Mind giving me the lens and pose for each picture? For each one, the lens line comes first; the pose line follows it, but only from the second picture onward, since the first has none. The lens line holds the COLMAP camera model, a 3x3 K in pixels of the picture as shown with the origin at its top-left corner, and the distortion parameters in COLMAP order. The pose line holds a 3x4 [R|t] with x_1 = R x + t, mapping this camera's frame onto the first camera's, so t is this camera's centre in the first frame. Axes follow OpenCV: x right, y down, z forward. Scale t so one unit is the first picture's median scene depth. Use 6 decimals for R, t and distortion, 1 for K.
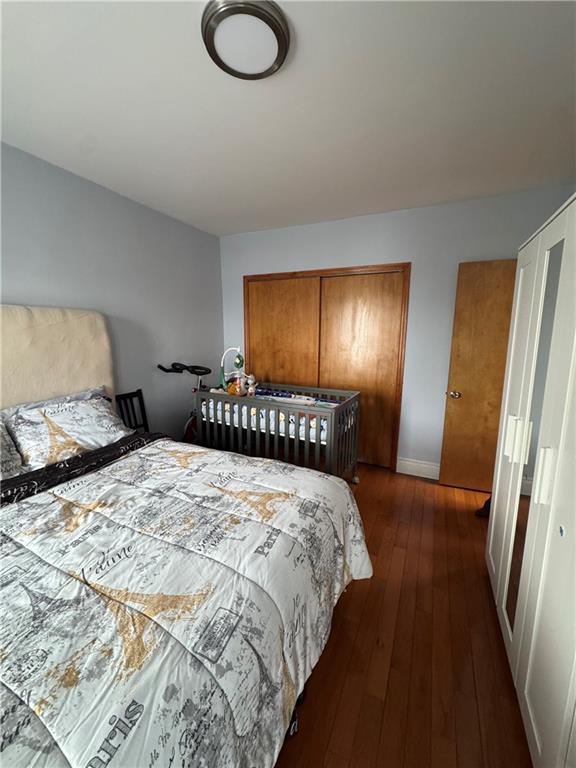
lens RADIAL K [[306.4, 0, 287.0], [0, 306.4, 382.5], [0, 0, 1]] dist [-0.000633, -0.000183]
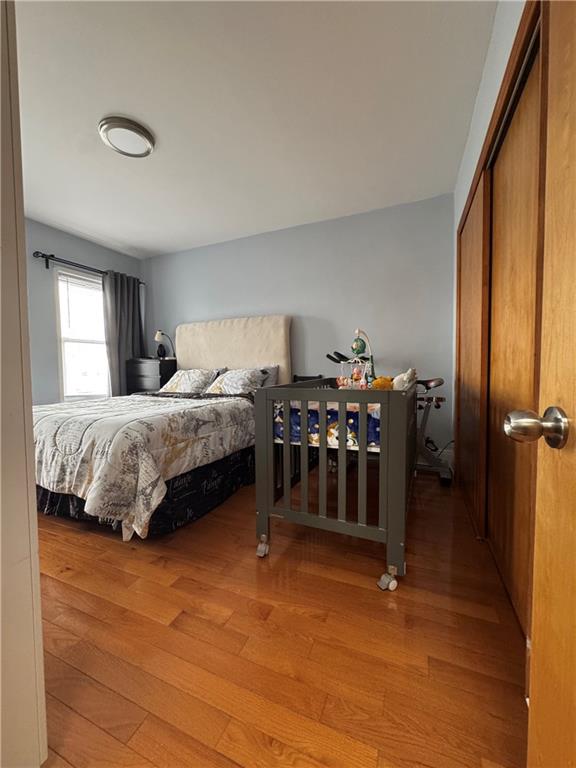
lens RADIAL K [[306.4, 0, 288.3], [0, 306.4, 382.6], [0, 0, 1]] dist [-0.000633, -0.000183]
pose [[0.038871, 0.043320, -0.998305, 1.198667], [-0.152868, 0.987557, 0.036901, 0.043538], [0.987482, 0.151174, 0.045009, 1.427444]]
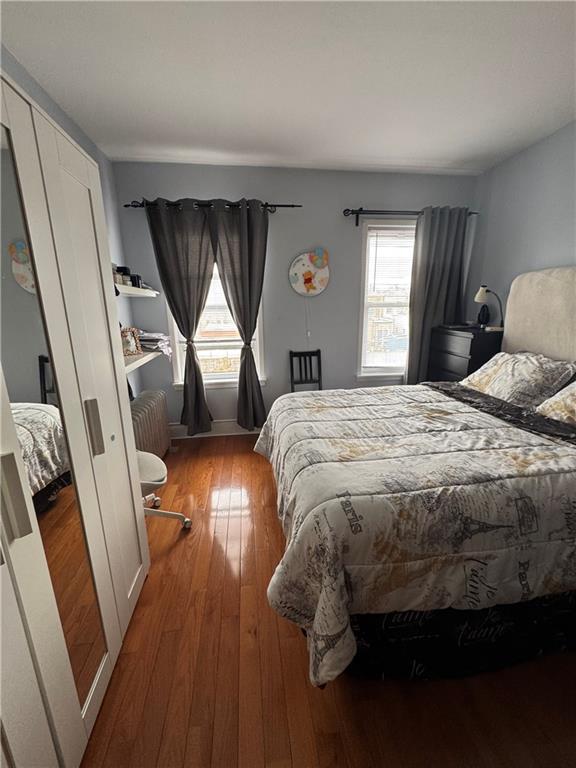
lens RADIAL K [[306.4, 0, 285.0], [0, 306.4, 384.9], [0, 0, 1]] dist [-0.000633, -0.000183]
pose [[-0.834519, 0.141298, -0.532553, 0.535155], [-0.081004, 0.924591, 0.372249, -0.154622], [0.544992, 0.353788, -0.760143, 1.312293]]
